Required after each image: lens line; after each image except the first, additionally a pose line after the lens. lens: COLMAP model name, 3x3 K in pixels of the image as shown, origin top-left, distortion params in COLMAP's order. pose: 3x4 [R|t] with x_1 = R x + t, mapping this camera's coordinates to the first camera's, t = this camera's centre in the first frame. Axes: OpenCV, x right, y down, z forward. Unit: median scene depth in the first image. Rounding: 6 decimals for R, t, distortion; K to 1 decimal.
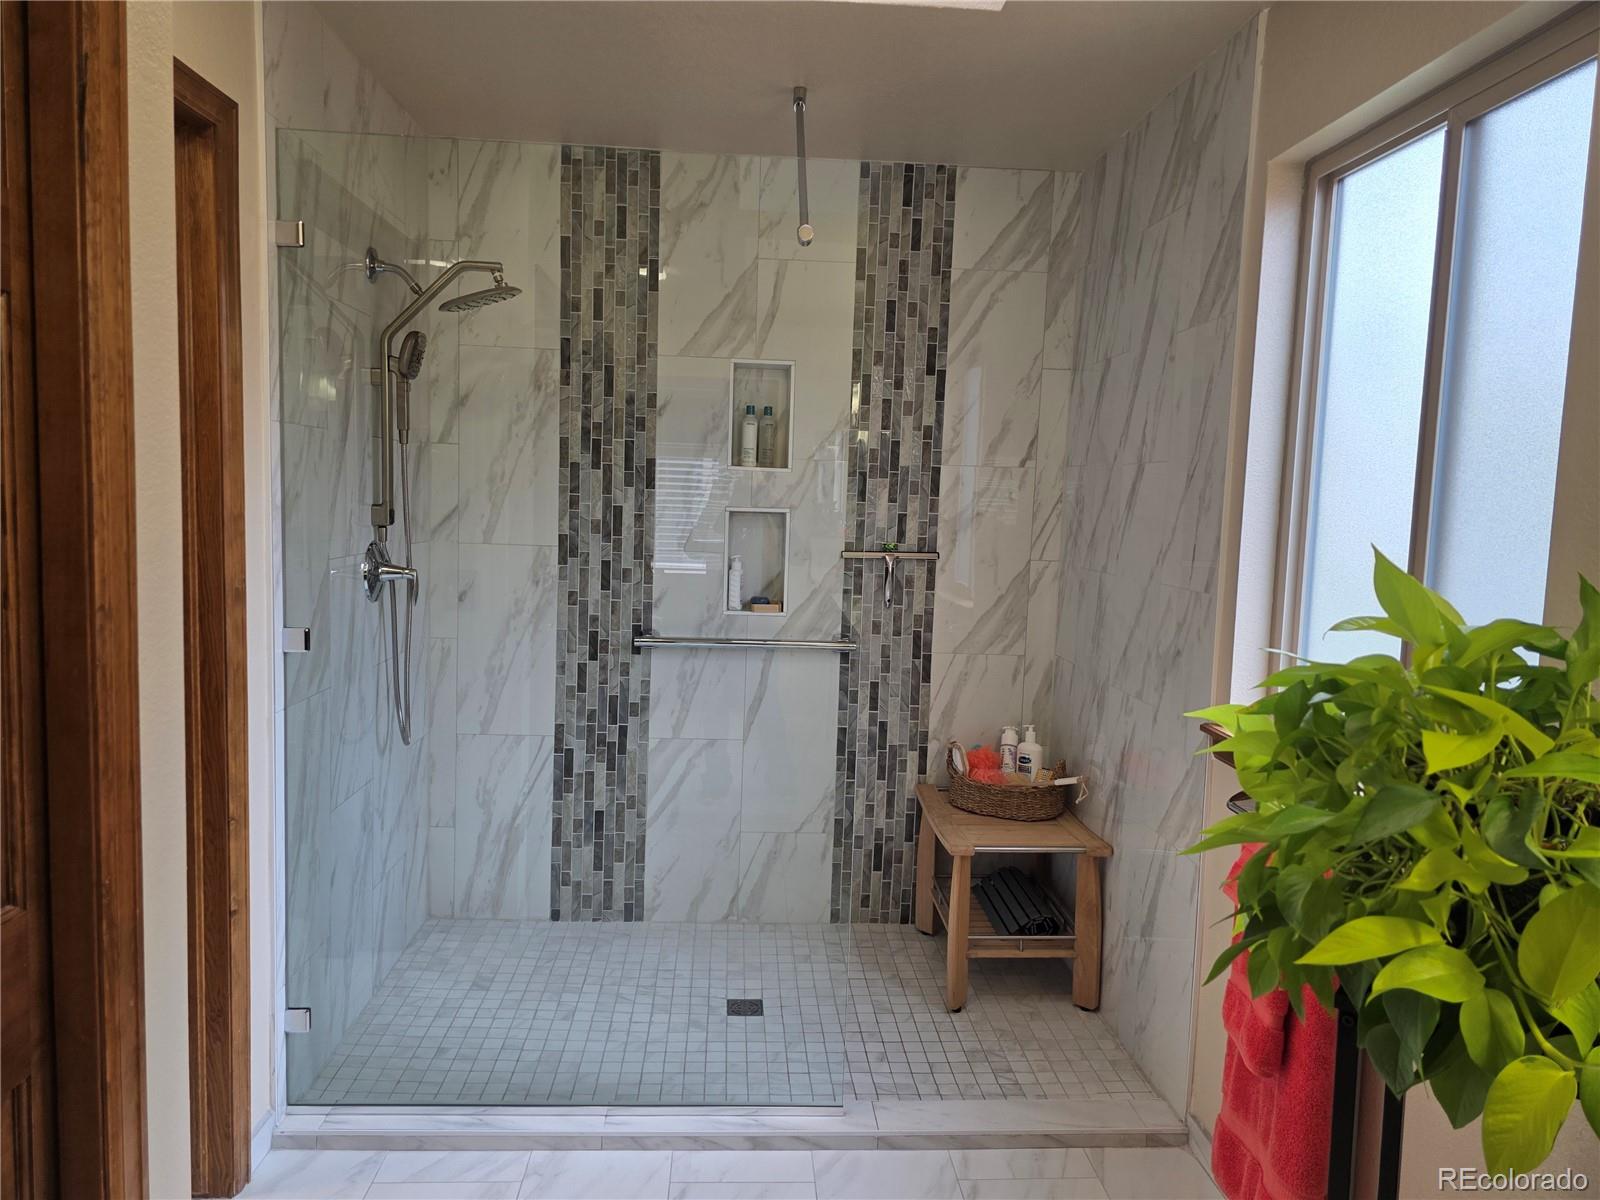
lens RADIAL K [[1061.1, 0, 796.1], [0, 1061.1, 594.2], [0, 0, 1]] dist [0.023793, -0.015853]
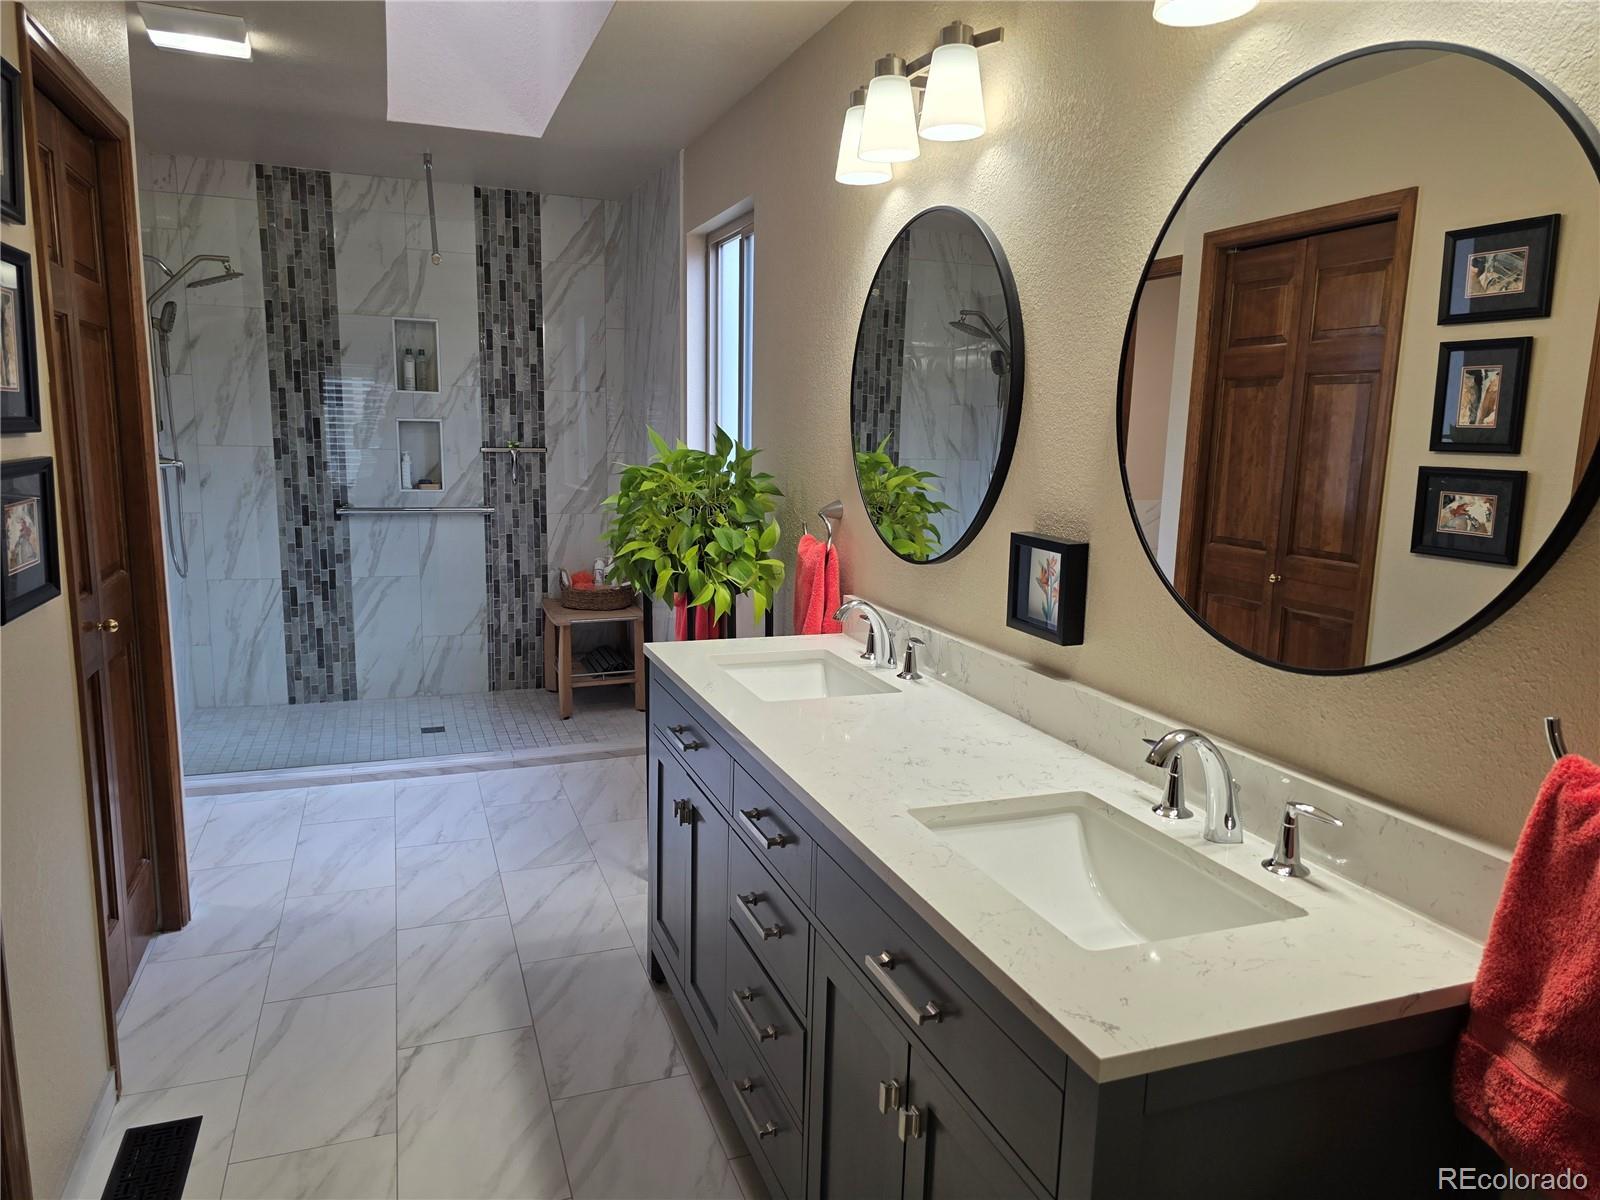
lens RADIAL K [[1061.1, 0, 810.0], [0, 1061.1, 613.1], [0, 0, 1]] dist [0.023793, -0.015853]
pose [[0.951512, -0.063866, 0.300909, 0.019247], [0.036056, 0.994623, 0.097088, 0.065760], [-0.305492, -0.081531, 0.948698, -0.620285]]
